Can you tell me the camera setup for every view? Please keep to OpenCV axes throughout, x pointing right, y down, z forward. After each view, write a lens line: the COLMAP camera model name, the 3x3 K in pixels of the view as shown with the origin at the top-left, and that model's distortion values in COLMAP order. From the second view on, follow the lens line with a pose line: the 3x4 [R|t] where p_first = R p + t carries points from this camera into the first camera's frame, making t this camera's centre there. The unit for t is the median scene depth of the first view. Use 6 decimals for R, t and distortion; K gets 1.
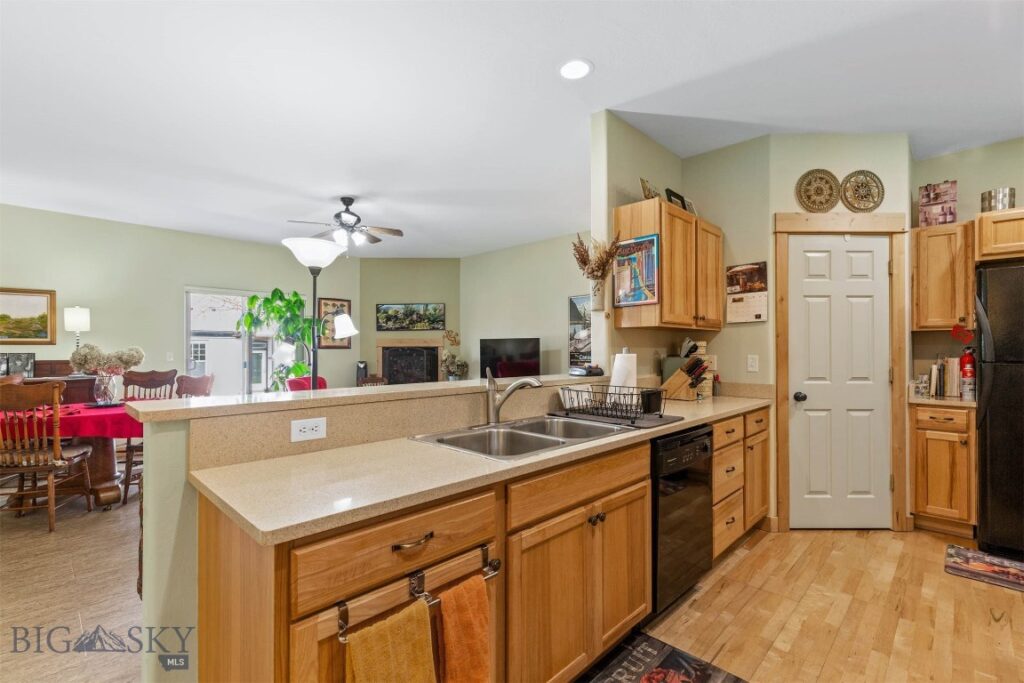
lens RADIAL K [[463.4, 0, 513.1], [0, 463.4, 349.6], [0, 0, 1]] dist [0.001911, 0.000266]
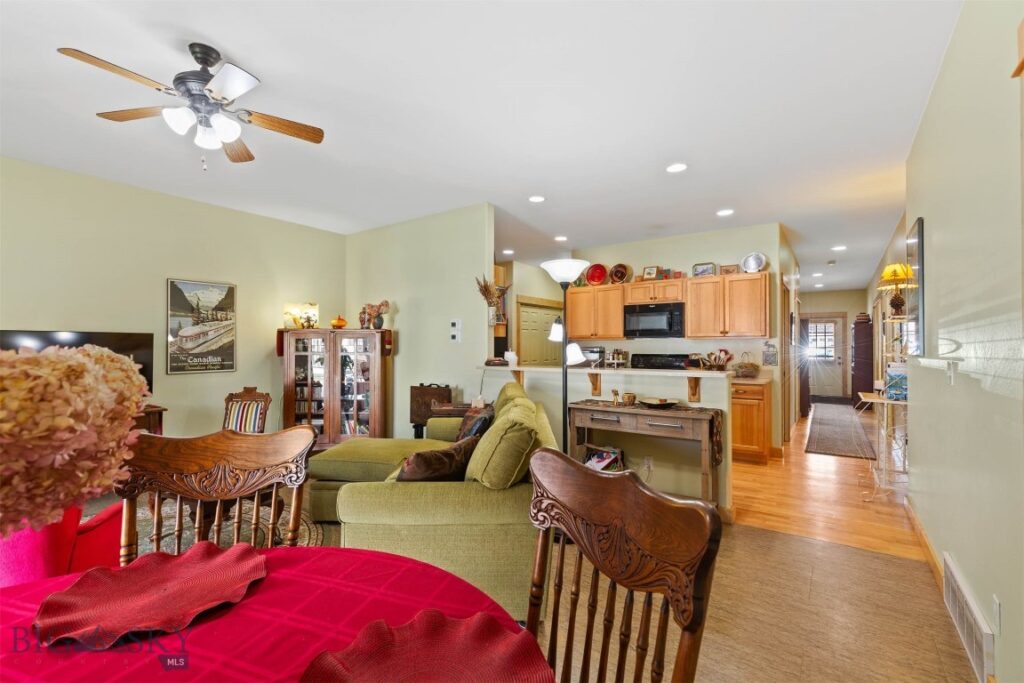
lens RADIAL K [[458.6, 0, 512.0], [0, 458.6, 341.5], [0, 0, 1]] dist [0.004274, 0.000321]
pose [[-0.161421, 0.011576, 0.986818, -1.278806], [0.001658, 0.999933, -0.011459, -0.009470], [-0.986884, -0.000214, -0.161429, 1.080318]]
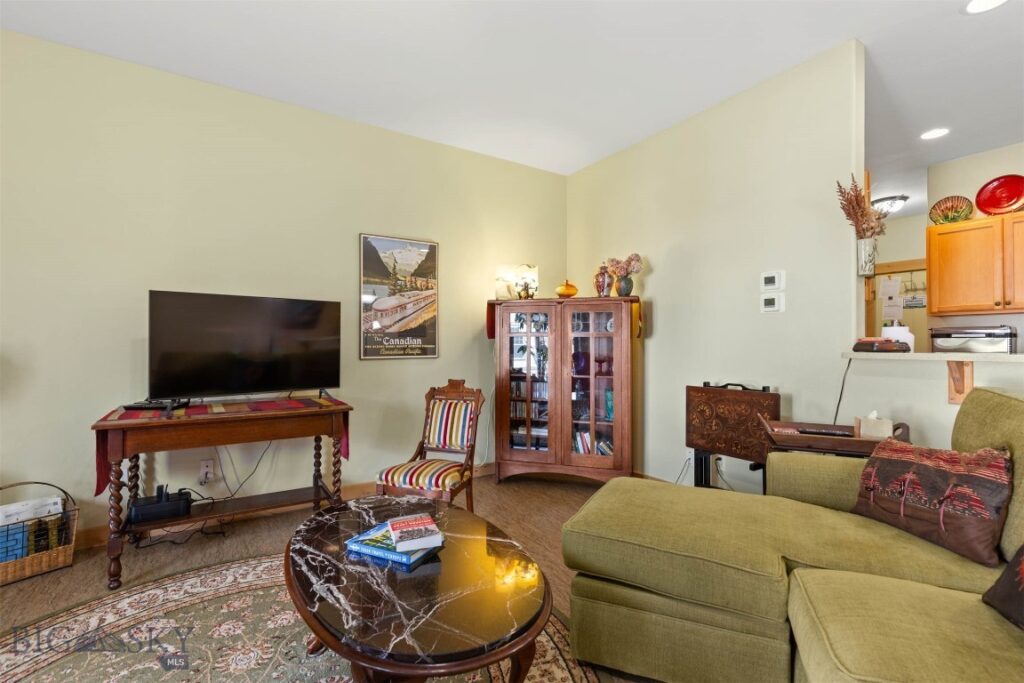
lens RADIAL K [[458.6, 0, 512.0], [0, 458.6, 341.5], [0, 0, 1]] dist [0.004274, 0.000321]
pose [[0.217201, 0.005808, 0.976110, -0.703928], [0.000308, 0.999982, -0.006018, 0.036459], [-0.976127, 0.001608, 0.217195, 1.310275]]
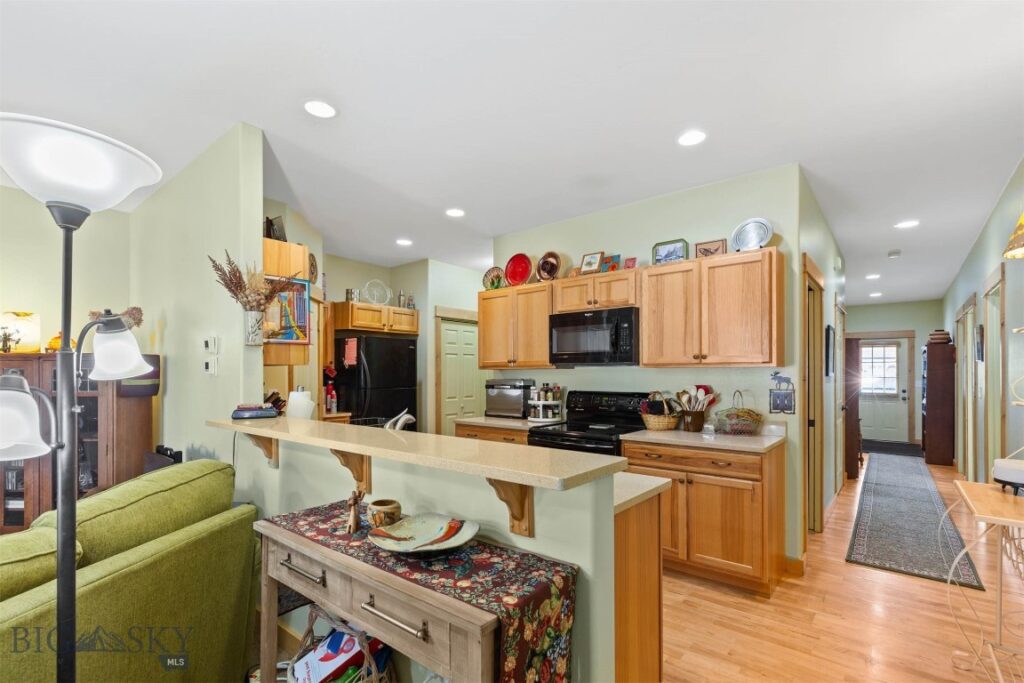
lens RADIAL K [[472.4, 0, 513.1], [0, 472.4, 371.1], [0, 0, 1]] dist [0.003853, 0.000452]
pose [[-0.094365, 0.006518, 0.995516, -0.708579], [0.002351, 0.999977, -0.006324, -0.024545], [-0.995535, 0.001744, -0.094378, 0.533032]]
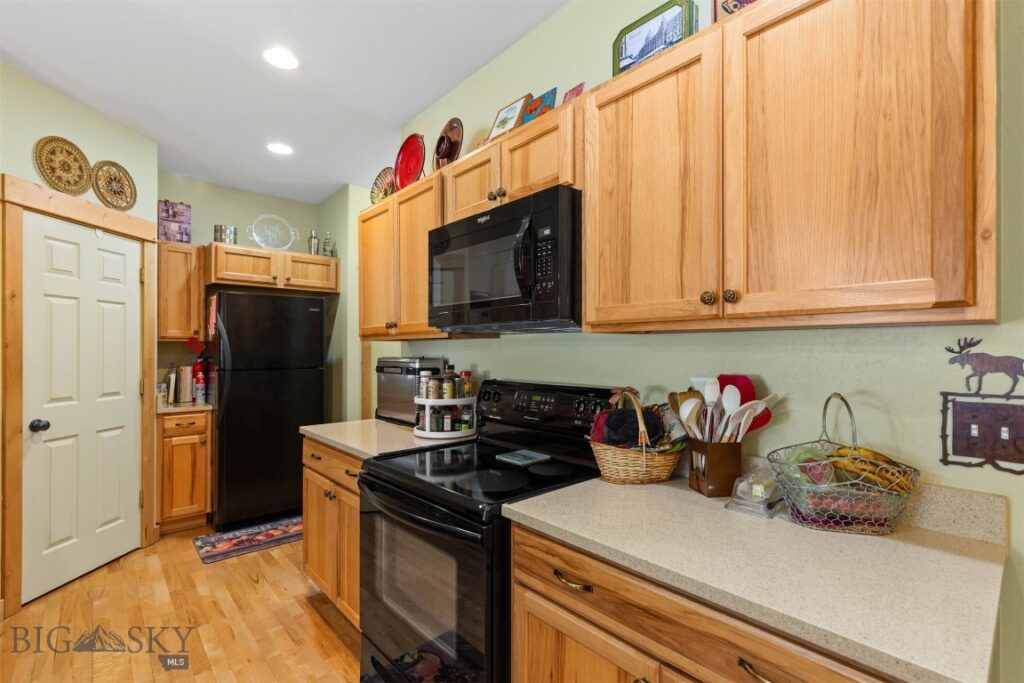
lens RADIAL K [[463.4, 0, 513.1], [0, 463.4, 349.6], [0, 0, 1]] dist [0.001911, 0.000266]
pose [[0.059891, -0.001736, 0.998203, -0.100321], [0.003279, 0.999993, 0.001543, -0.022448], [-0.998200, 0.003181, 0.059897, 0.176082]]
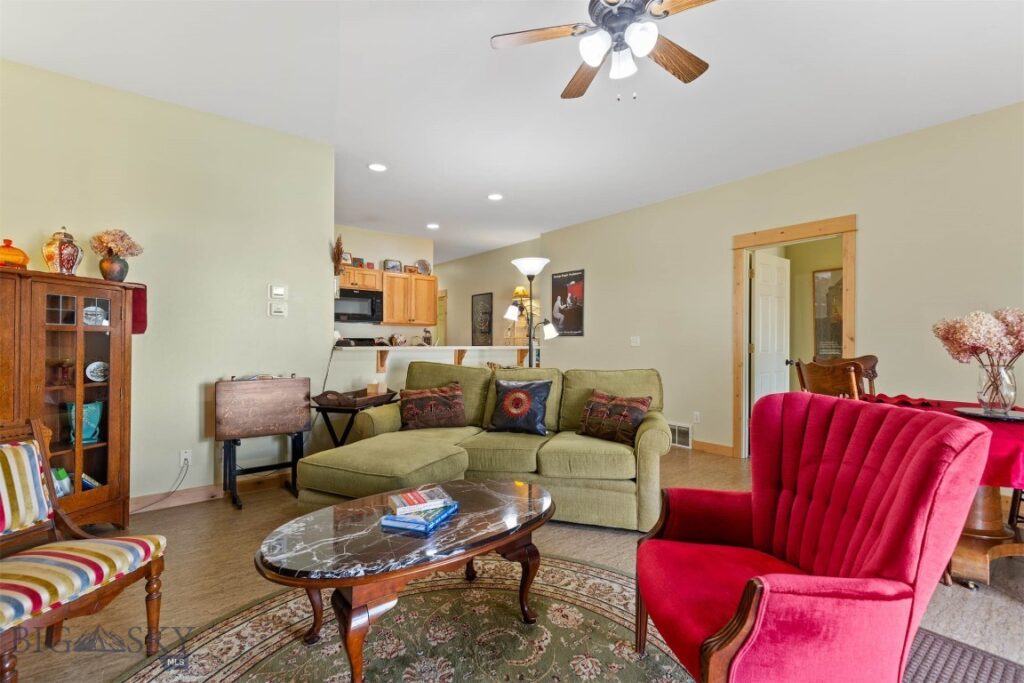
lens RADIAL K [[458.6, 0, 512.0], [0, 458.6, 341.5], [0, 0, 1]] dist [0.004274, 0.000321]
pose [[-0.992762, -0.003484, 0.120049, -0.446304], [-0.003507, 0.999994, 0.000019, 0.033950], [-0.120048, -0.000402, -0.992768, 2.040978]]
